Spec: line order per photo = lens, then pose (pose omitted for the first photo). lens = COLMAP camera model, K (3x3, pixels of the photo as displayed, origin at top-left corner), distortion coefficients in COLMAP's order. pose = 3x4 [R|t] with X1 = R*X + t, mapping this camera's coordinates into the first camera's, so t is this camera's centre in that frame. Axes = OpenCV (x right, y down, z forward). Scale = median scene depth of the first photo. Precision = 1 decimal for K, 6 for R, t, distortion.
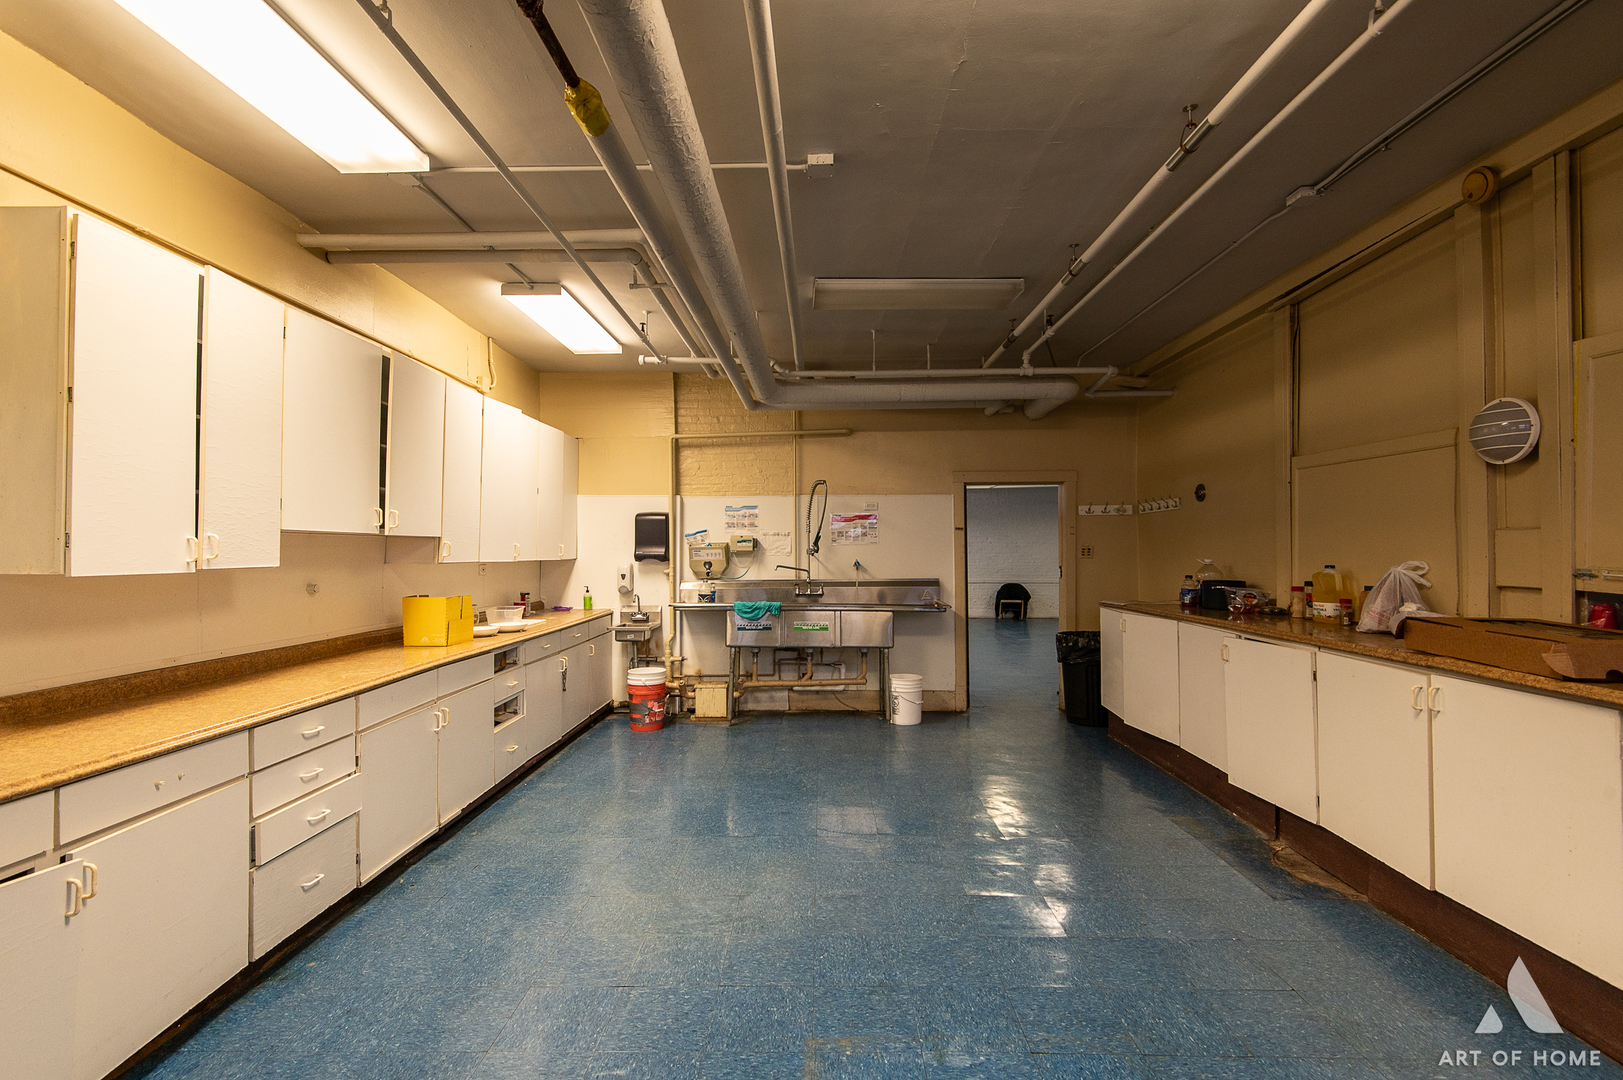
lens RADIAL K [[735.7, 0, 805.0], [0, 735.7, 540.4], [0, 0, 1]] dist [0.022703, -0.000909]
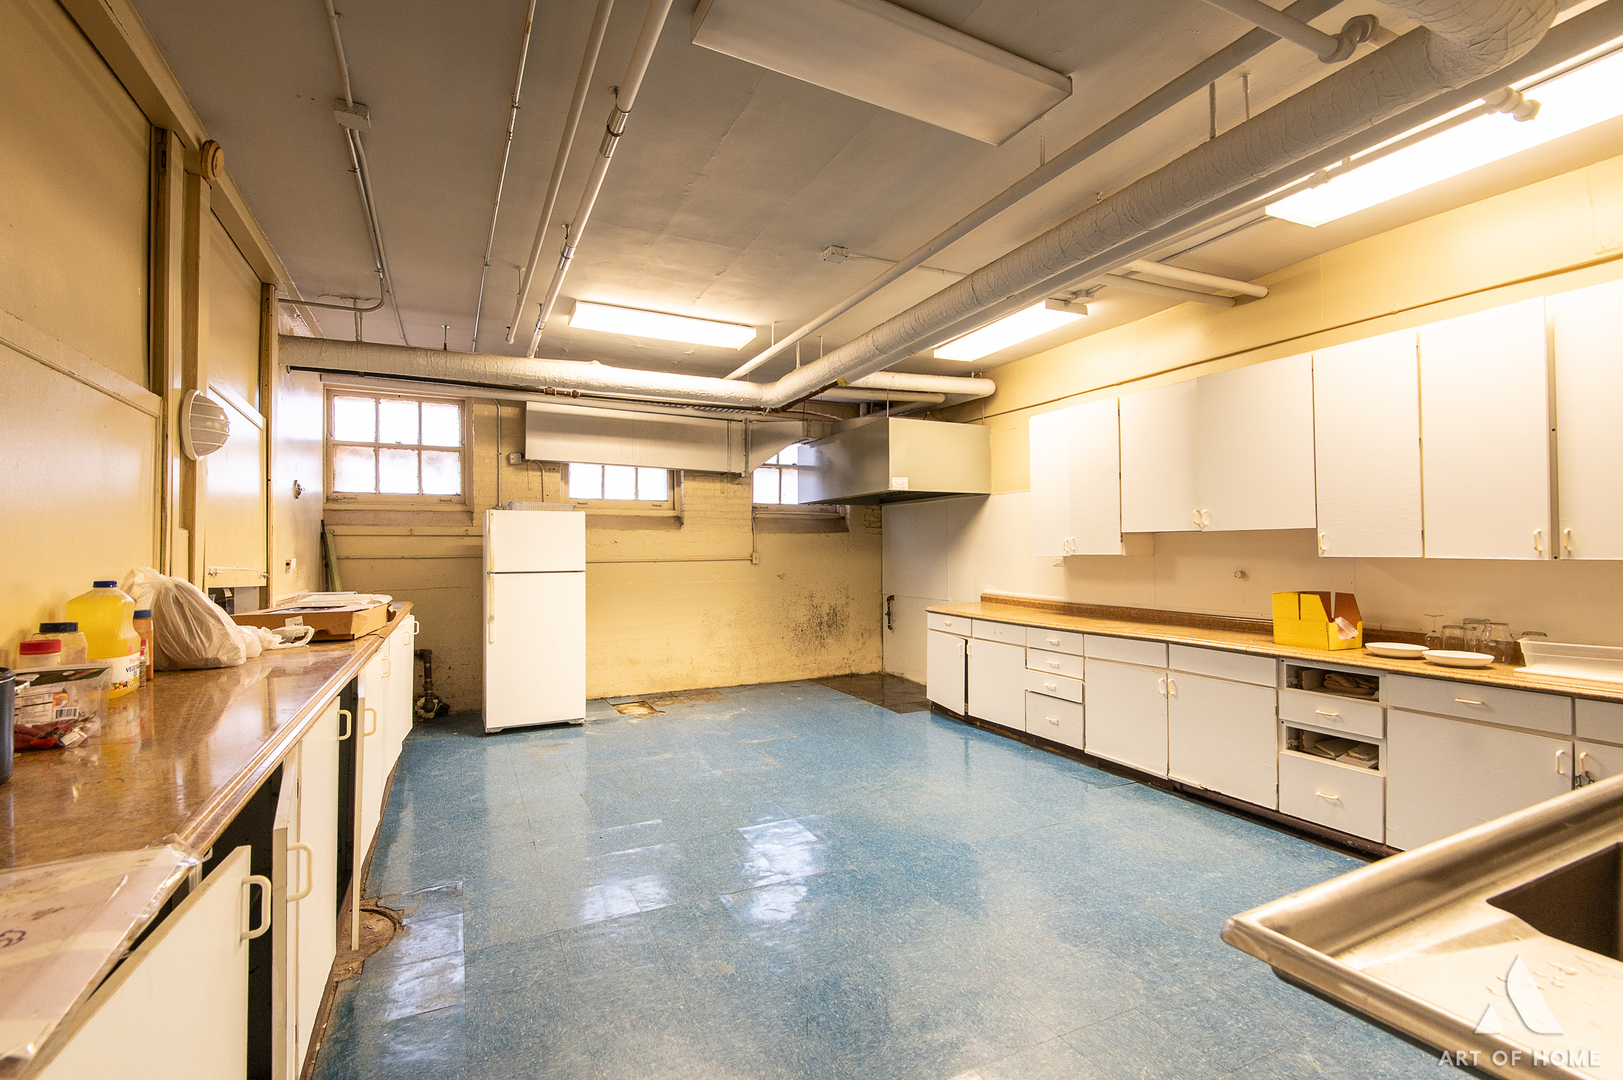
lens RADIAL K [[735.7, 0, 812.2], [0, 735.7, 538.6], [0, 0, 1]] dist [0.022703, -0.000909]
pose [[-0.888567, 0.002800, -0.458739, 0.661576], [0.014130, 0.999674, -0.021268, 0.024701], [0.458530, -0.025380, -0.888317, 2.132672]]
